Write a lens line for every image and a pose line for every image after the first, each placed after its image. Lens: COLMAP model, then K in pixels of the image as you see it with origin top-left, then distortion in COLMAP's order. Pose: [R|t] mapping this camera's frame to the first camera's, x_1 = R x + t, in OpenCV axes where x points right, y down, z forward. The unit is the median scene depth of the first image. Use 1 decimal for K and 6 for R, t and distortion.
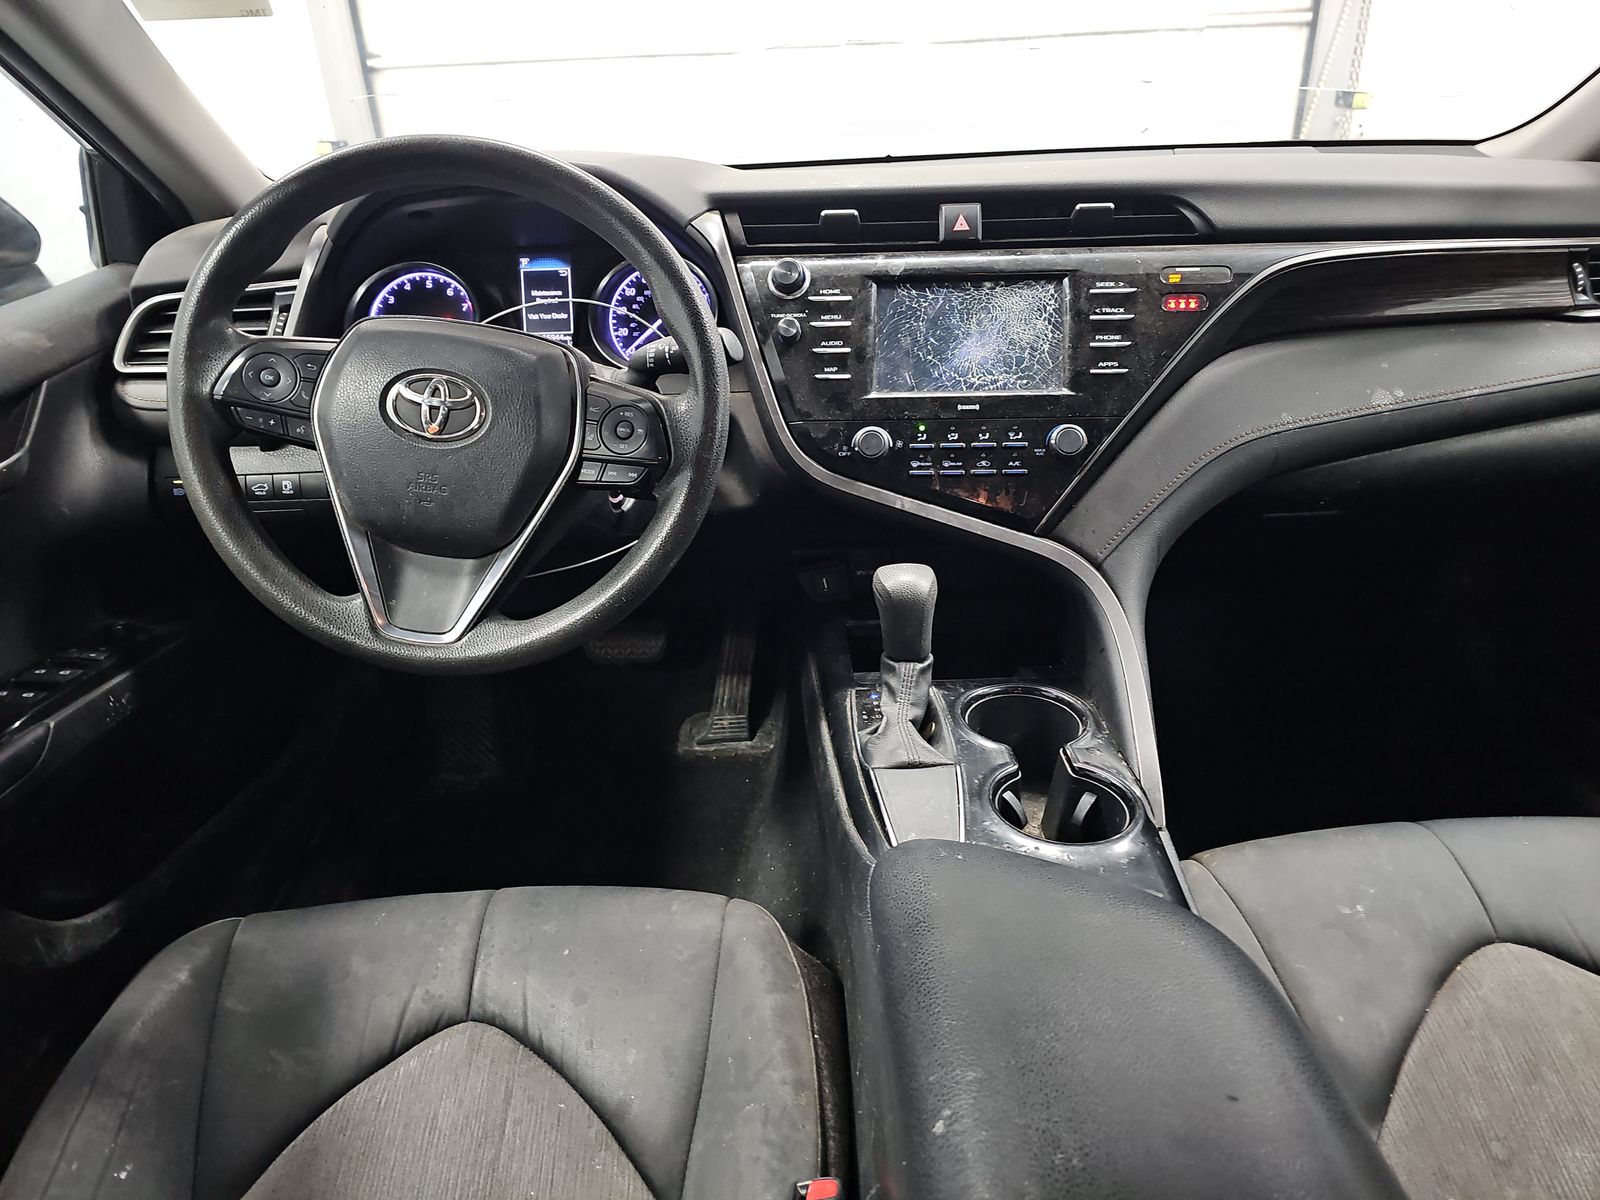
lens RADIAL K [[1053.8, 0, 805.7], [0, 1053.8, 601.5], [0, 0, 1]] dist [-0.002616, -0.026795]
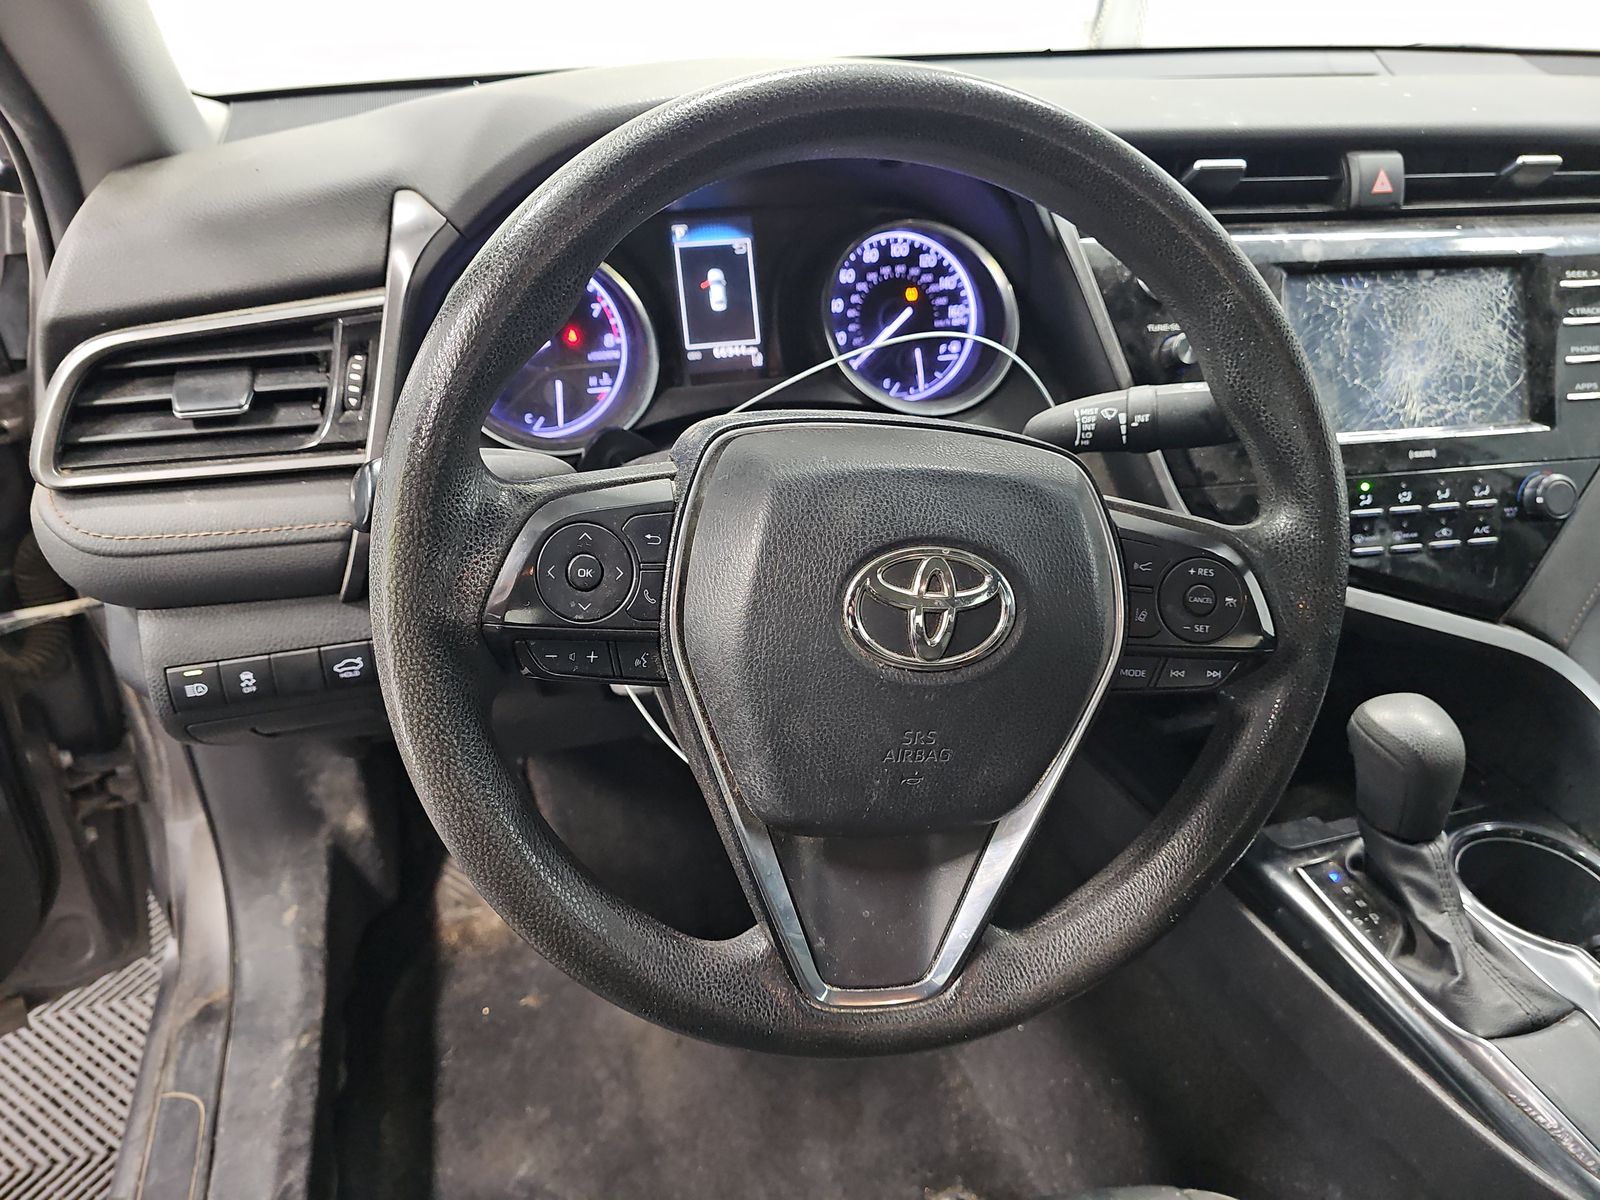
lens RADIAL K [[1053.8, 0, 788.5], [0, 1053.8, 603.5], [0, 0, 1]] dist [-0.002616, -0.026795]
pose [[0.969164, -0.101719, 0.224442, -0.424352], [0.074213, 0.989023, 0.127772, -0.204023], [-0.234975, -0.107175, 0.966075, 0.399637]]
